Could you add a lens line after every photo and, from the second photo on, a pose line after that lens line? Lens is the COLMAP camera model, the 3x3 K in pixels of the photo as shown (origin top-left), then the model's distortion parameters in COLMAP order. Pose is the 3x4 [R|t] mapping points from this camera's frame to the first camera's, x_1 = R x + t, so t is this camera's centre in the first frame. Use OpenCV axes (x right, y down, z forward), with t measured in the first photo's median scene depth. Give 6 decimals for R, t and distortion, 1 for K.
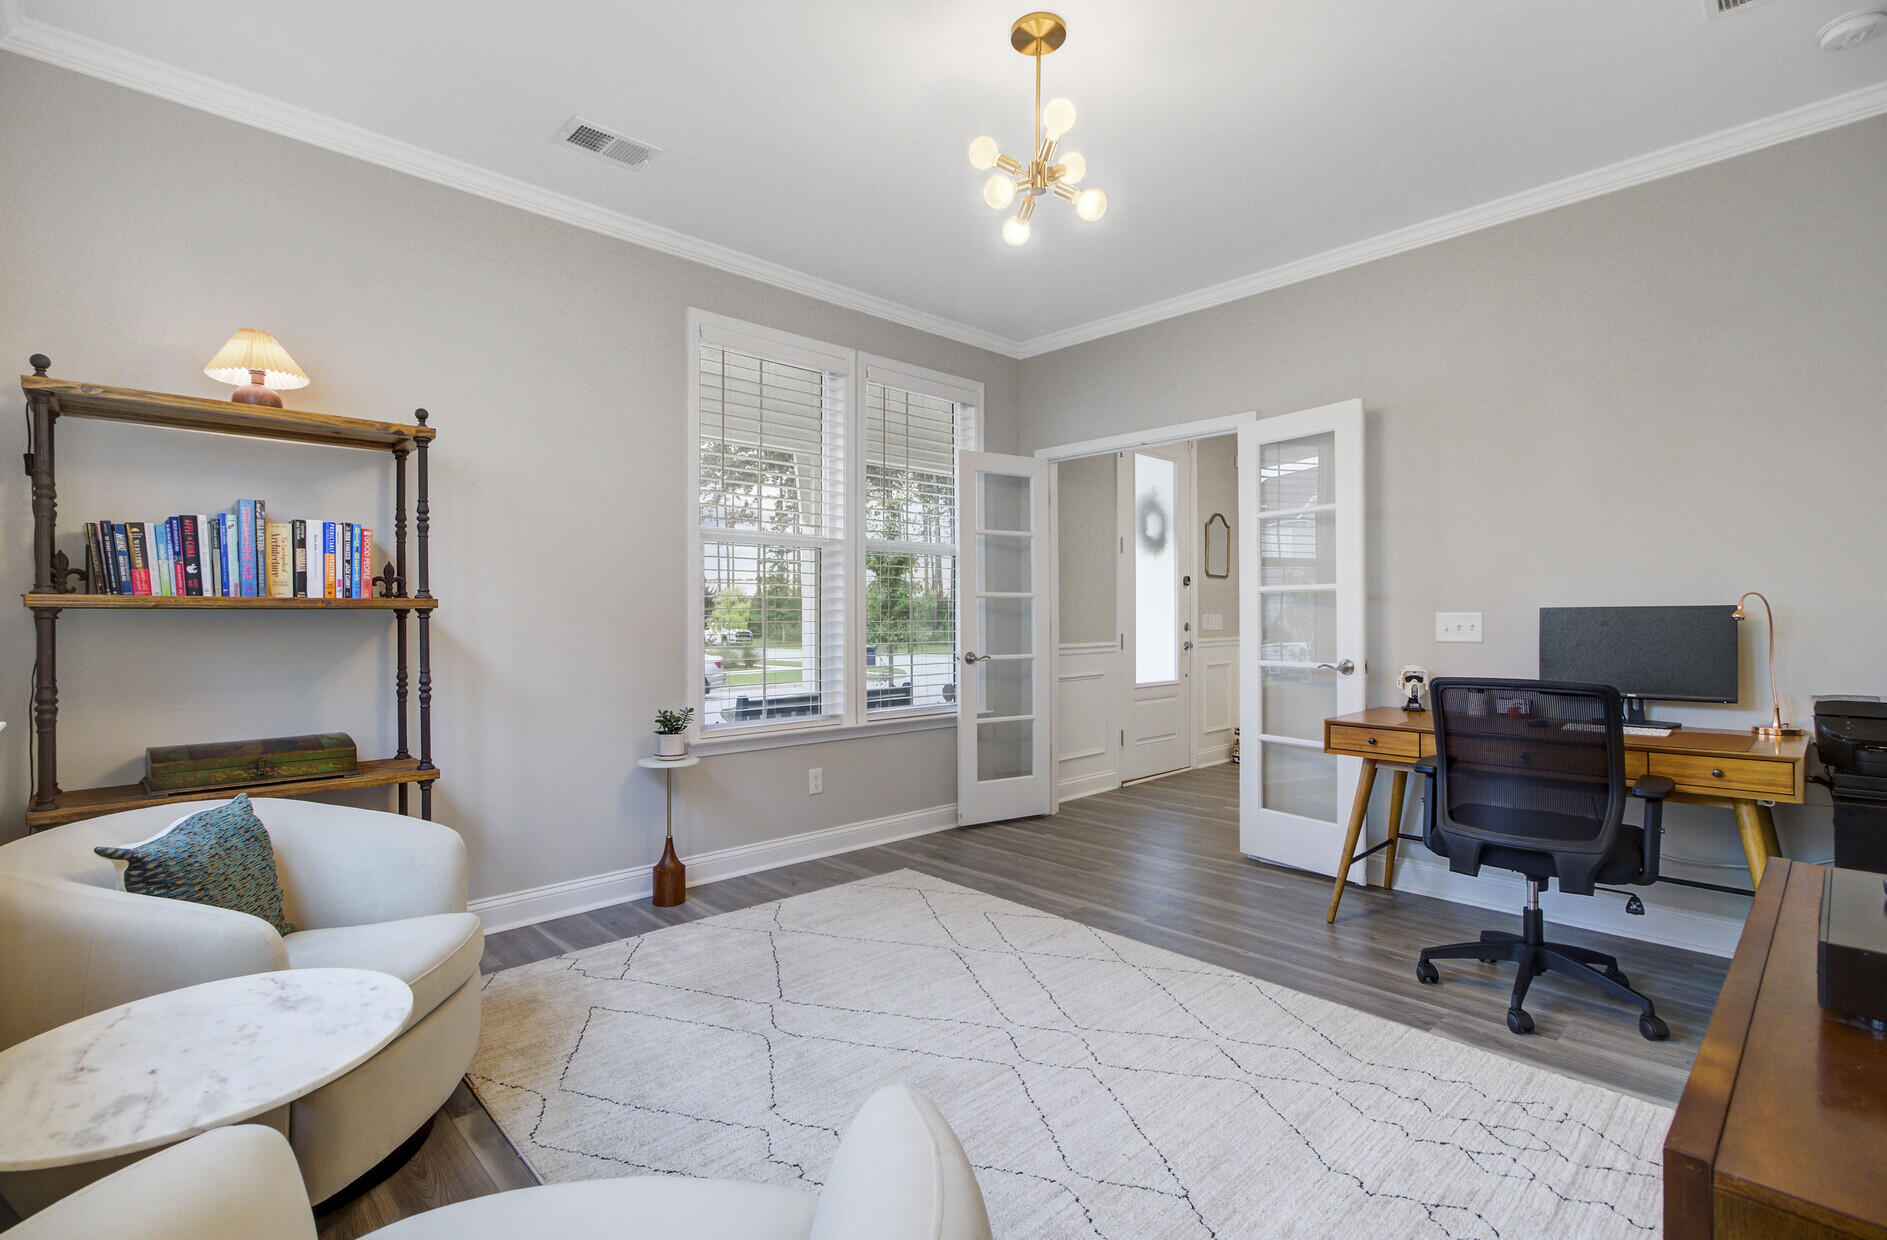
lens RADIAL K [[868.2, 0, 946.8], [0, 868.2, 623.7], [0, 0, 1]] dist [-0.028787, 0.000417]
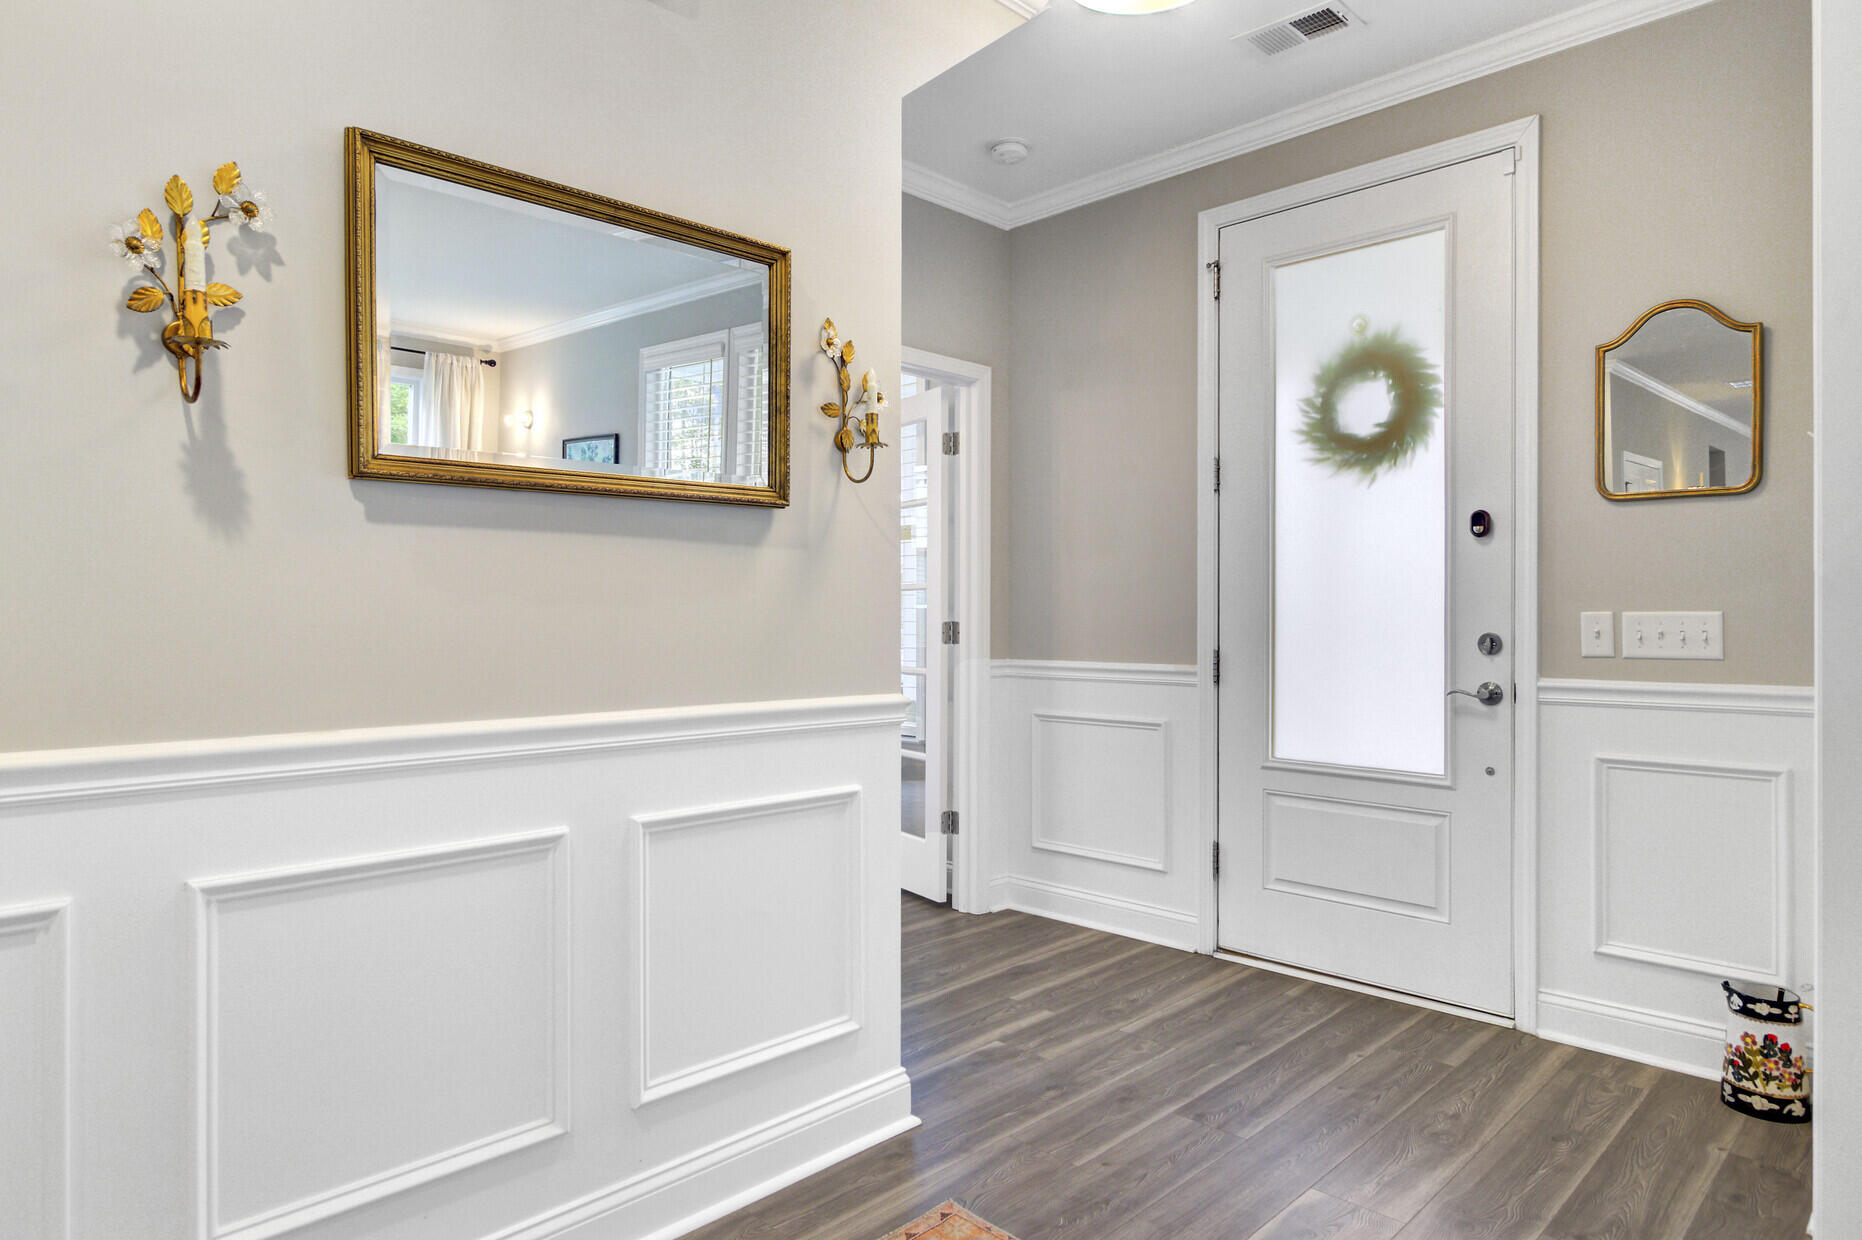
lens RADIAL K [[1105.8, 0, 931.0], [0, 1105.8, 620.0], [0, 0, 1]] dist [0.001590, 0.000292]
pose [[0.031244, 0.009896, -0.999463, 0.782271], [-0.004348, 0.999943, 0.009765, -0.010970], [0.999502, 0.004040, 0.031285, 0.765609]]
